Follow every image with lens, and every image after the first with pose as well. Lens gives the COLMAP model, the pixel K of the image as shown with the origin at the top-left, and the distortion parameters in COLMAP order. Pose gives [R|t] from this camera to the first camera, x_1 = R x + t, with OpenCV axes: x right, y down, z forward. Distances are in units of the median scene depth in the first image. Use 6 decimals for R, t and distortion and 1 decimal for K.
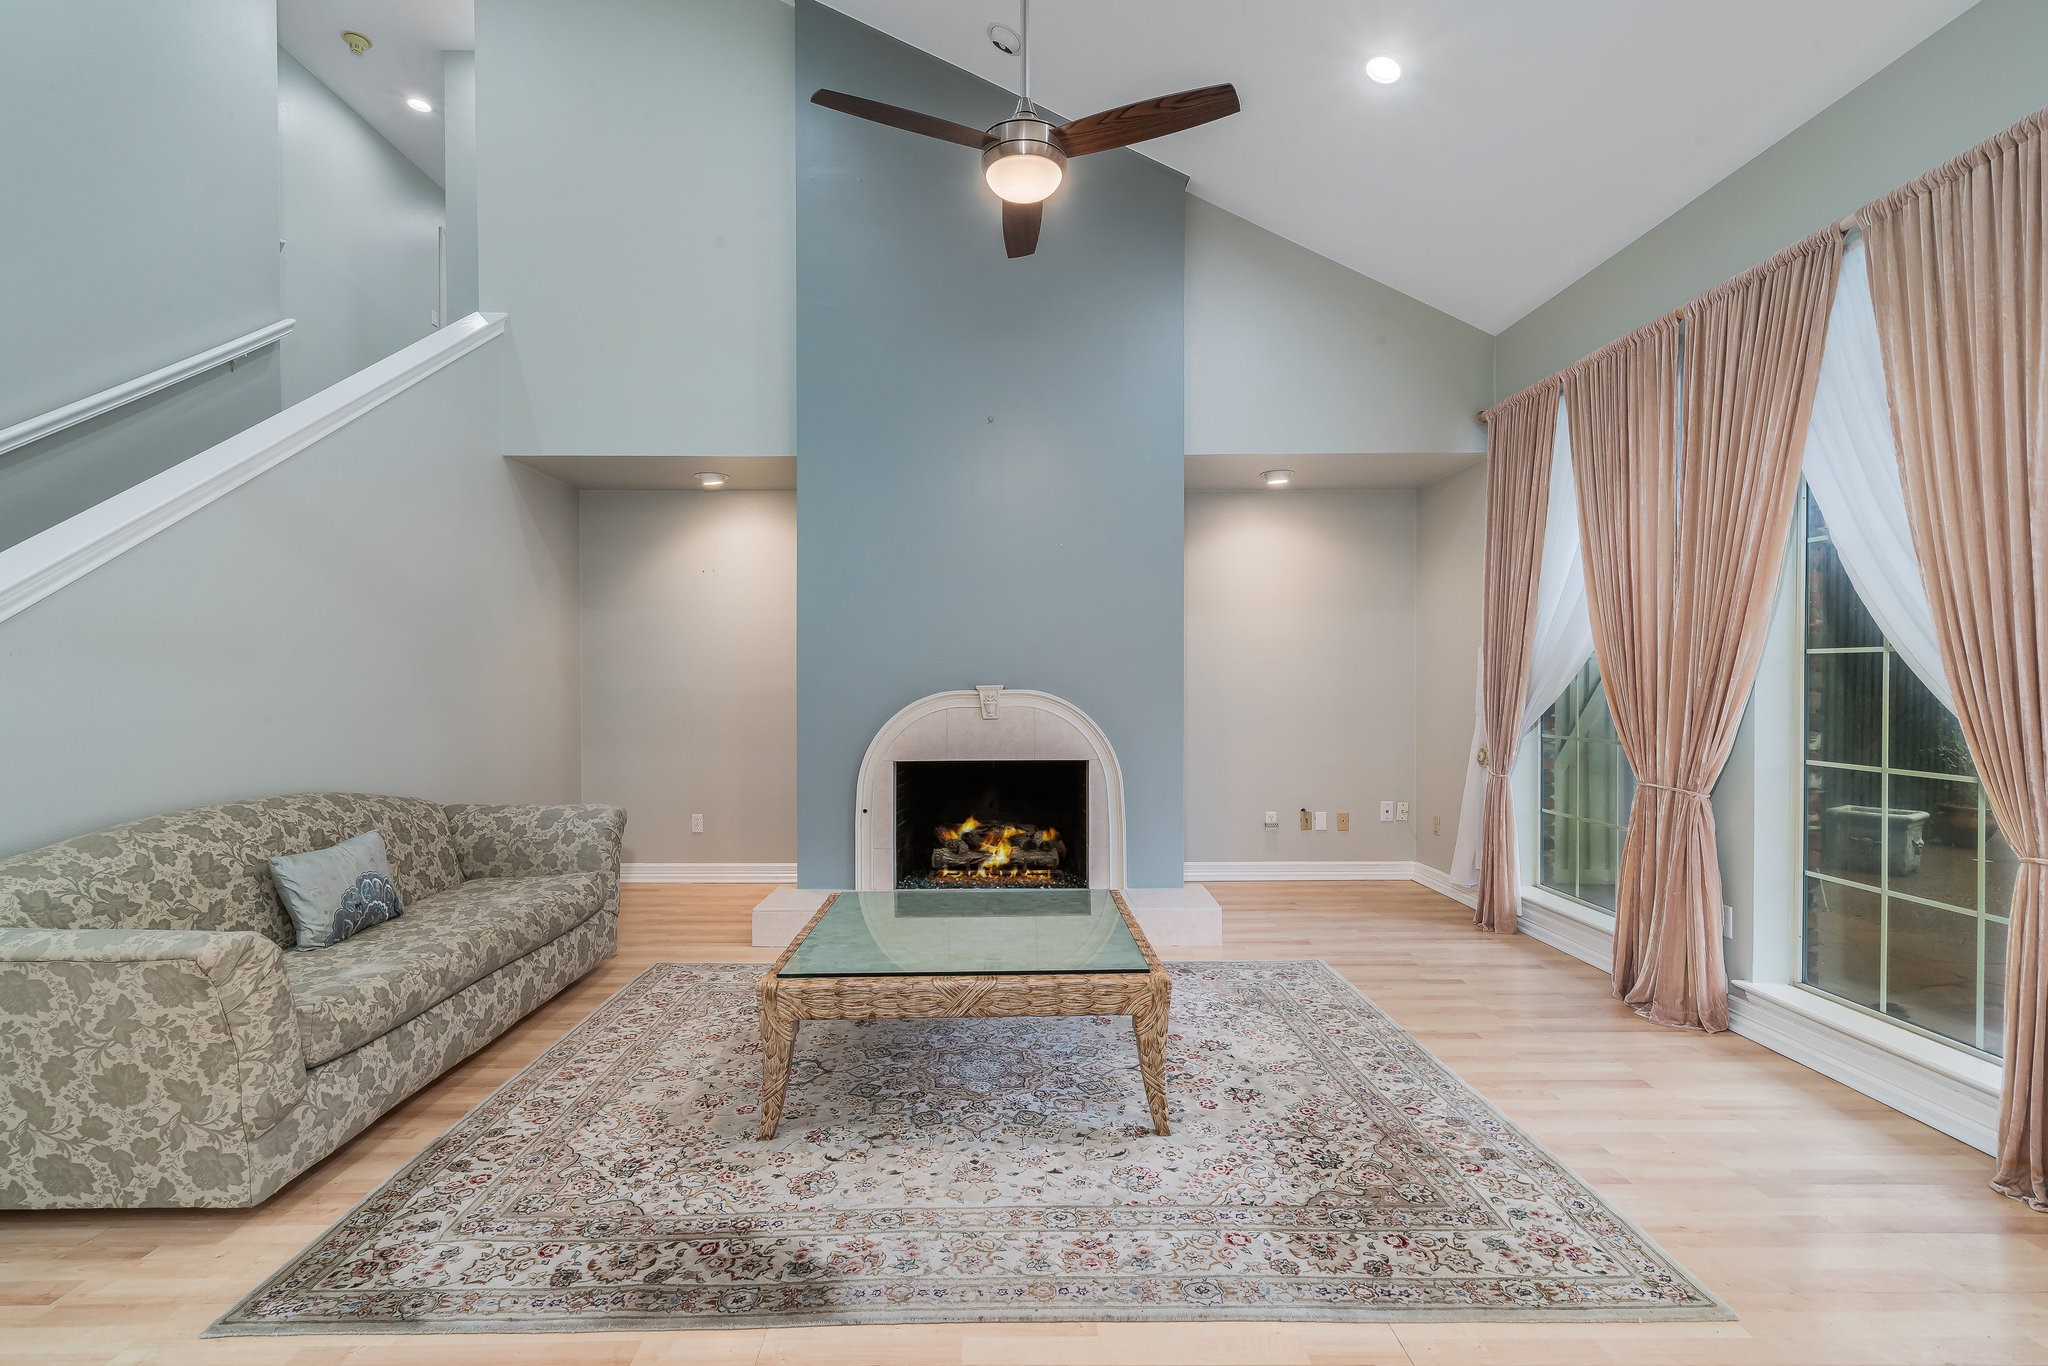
lens RADIAL K [[928.4, 0, 1024.2], [0, 928.4, 670.1], [0, 0, 1]] dist [0.005689, -0.000933]
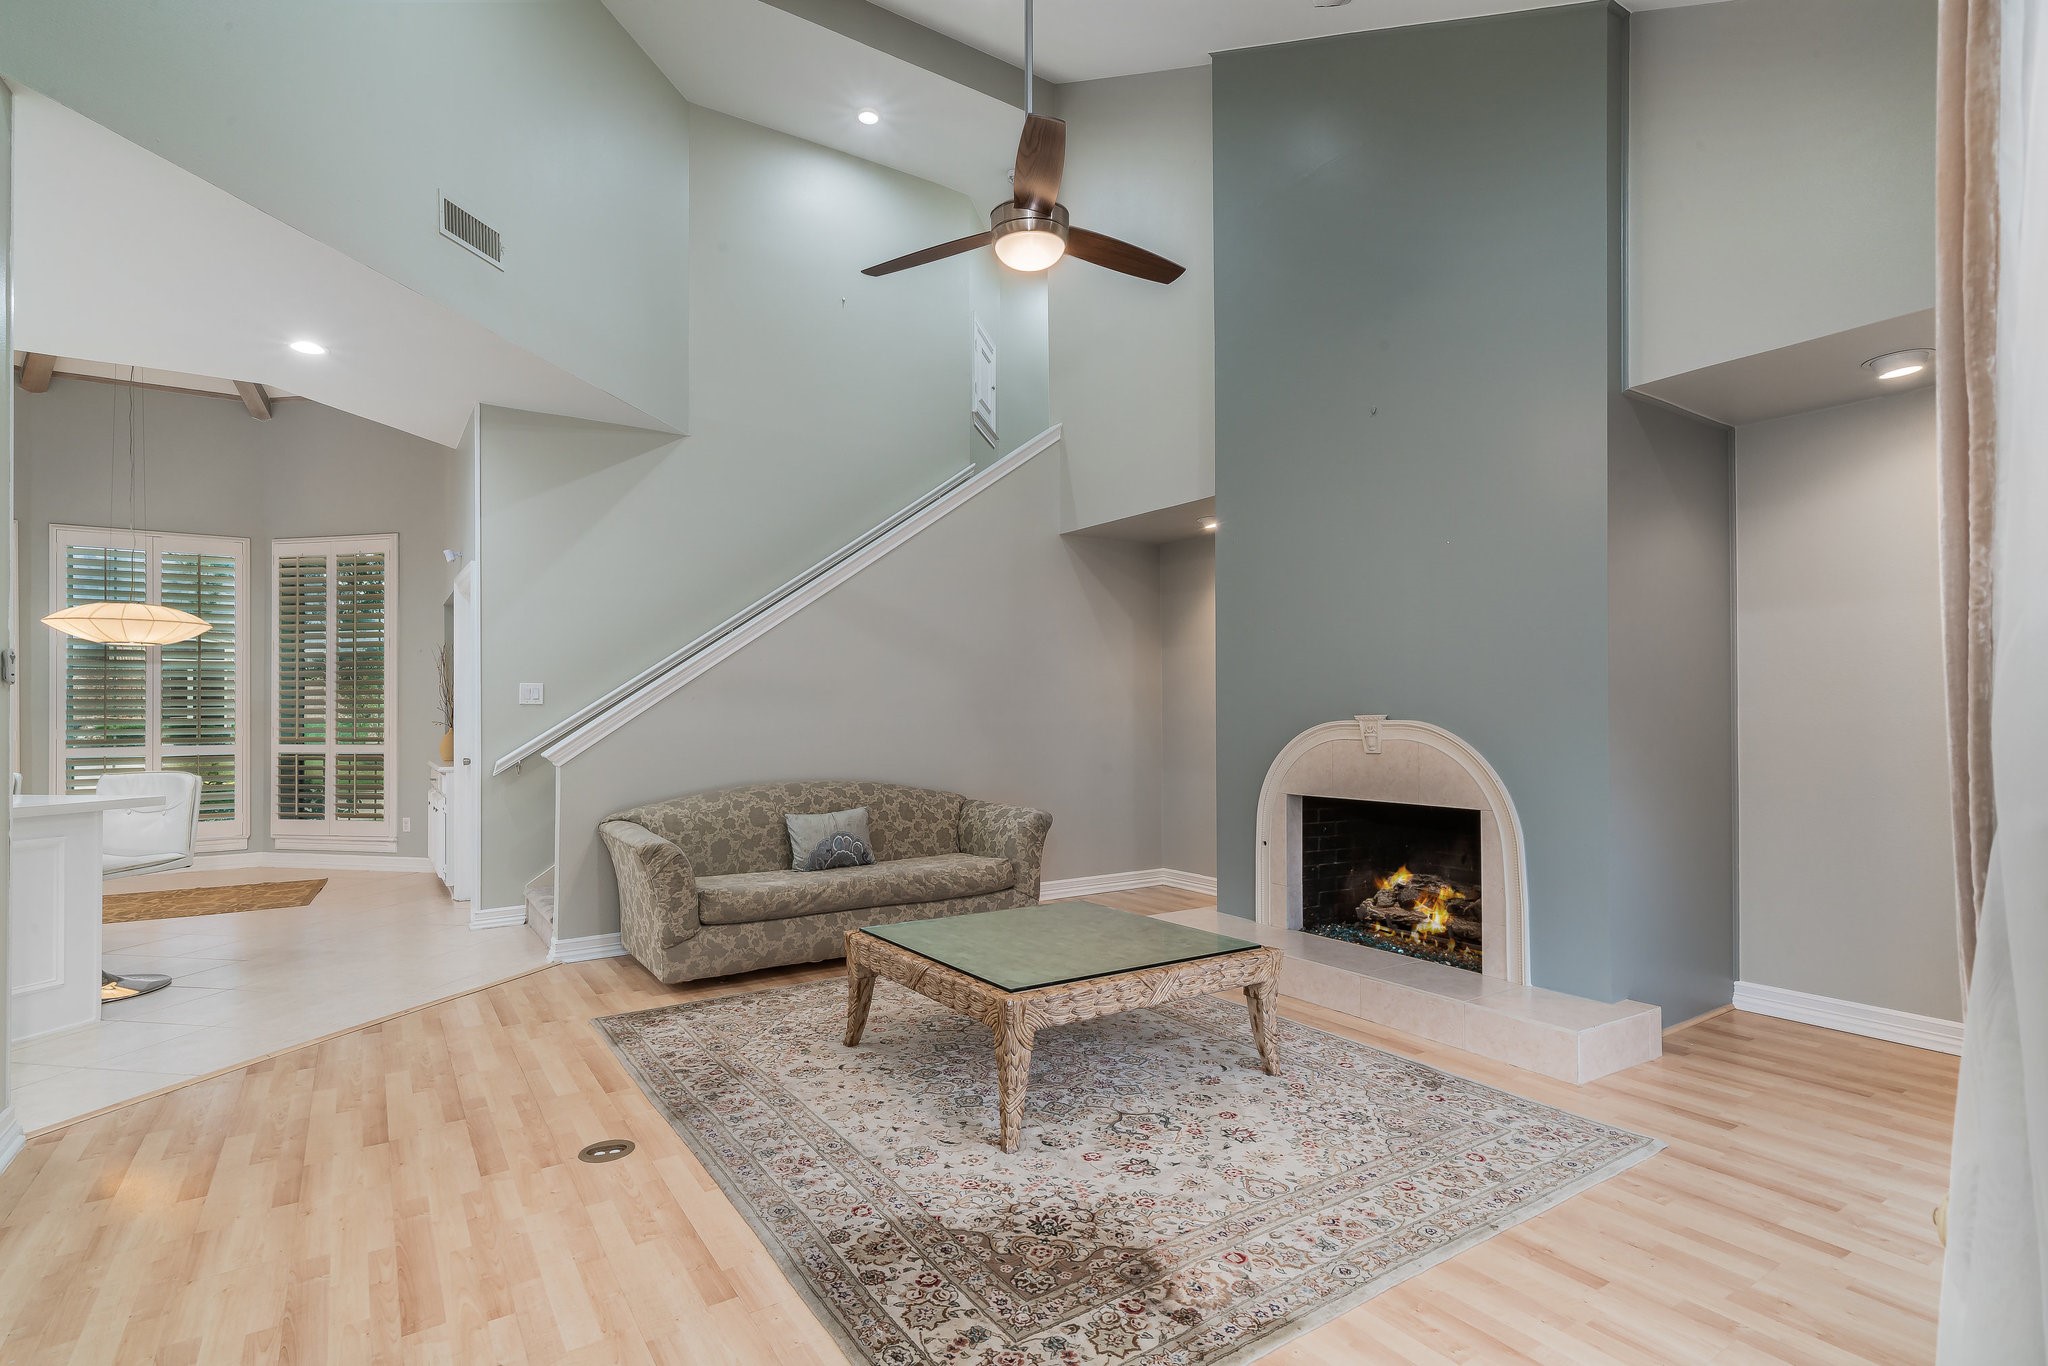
lens RADIAL K [[998.3, 0, 1023.5], [0, 998.3, 698.4], [0, 0, 1]] dist [0.004446, -0.000592]
pose [[0.546494, -0.011601, -0.837383, 0.987676], [0.008949, 0.999928, -0.008012, 0.008883], [0.837415, -0.003115, 0.546558, 0.377731]]
